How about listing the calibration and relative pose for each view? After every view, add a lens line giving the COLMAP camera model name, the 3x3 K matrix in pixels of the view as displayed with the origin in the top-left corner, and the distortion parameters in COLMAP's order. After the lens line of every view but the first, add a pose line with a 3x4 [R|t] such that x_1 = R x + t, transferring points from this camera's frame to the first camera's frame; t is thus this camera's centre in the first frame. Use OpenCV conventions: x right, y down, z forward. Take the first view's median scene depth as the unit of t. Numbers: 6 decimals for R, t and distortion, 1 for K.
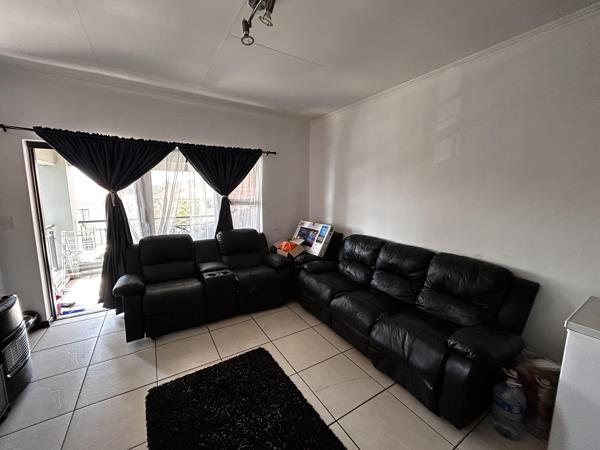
lens RADIAL K [[242.4, 0, 297.7], [0, 242.4, 225.1], [0, 0, 1]] dist [0.002279, 0.000162]
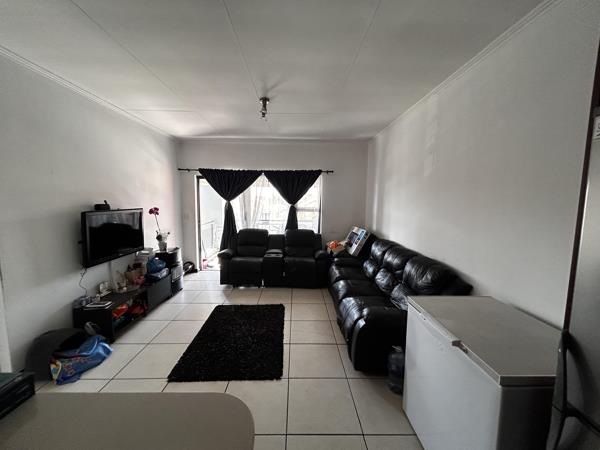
lens RADIAL K [[242.4, 0, 299.2], [0, 242.4, 225.6], [0, 0, 1]] dist [0.002279, 0.000162]
pose [[0.857792, 0.054502, -0.511099, 0.517635], [-0.077894, 0.996662, -0.024451, 0.036305], [0.508060, 0.060786, 0.859174, -0.202922]]
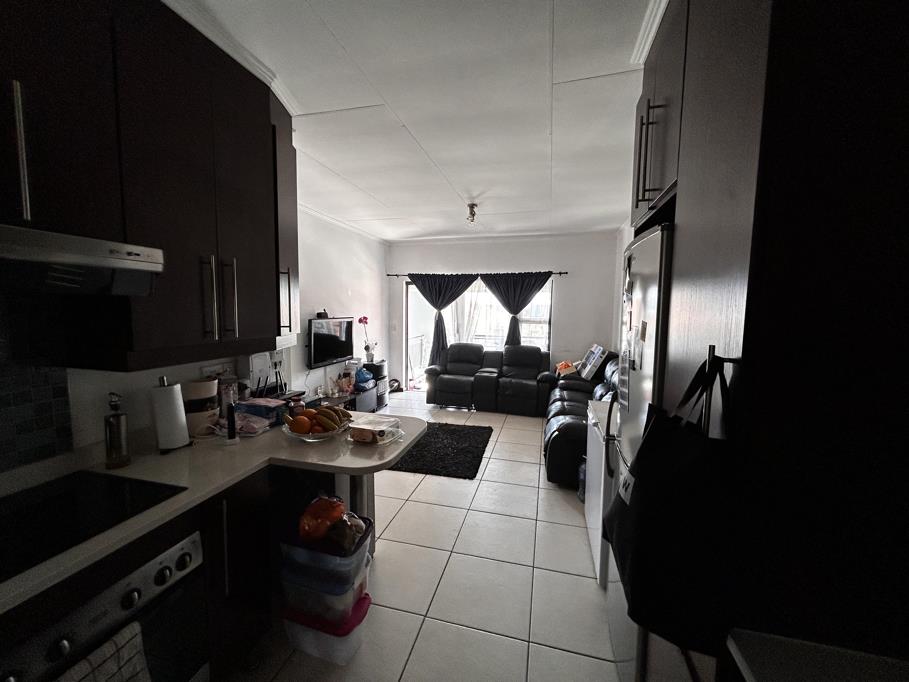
lens RADIAL K [[367.2, 0, 452.8], [0, 367.2, 343.5], [0, 0, 1]] dist [0.002279, 0.000162]
pose [[0.689045, 0.067043, -0.721611, 0.853012], [-0.111547, 0.993658, -0.014194, 0.078914], [0.716083, 0.090274, 0.692153, -0.438804]]
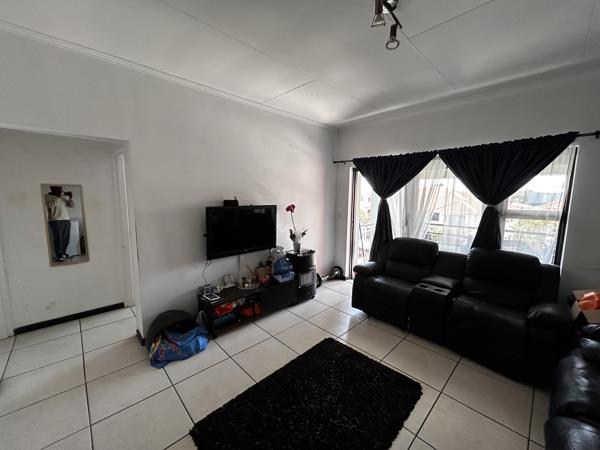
lens RADIAL K [[242.4, 0, 298.7], [0, 242.4, 224.2], [0, 0, 1]] dist [0.002279, 0.000162]
pose [[0.205792, 0.111501, -0.972223, 0.389724], [-0.151023, 0.985204, 0.081022, -0.032301], [0.966872, 0.130154, 0.219587, 0.260168]]
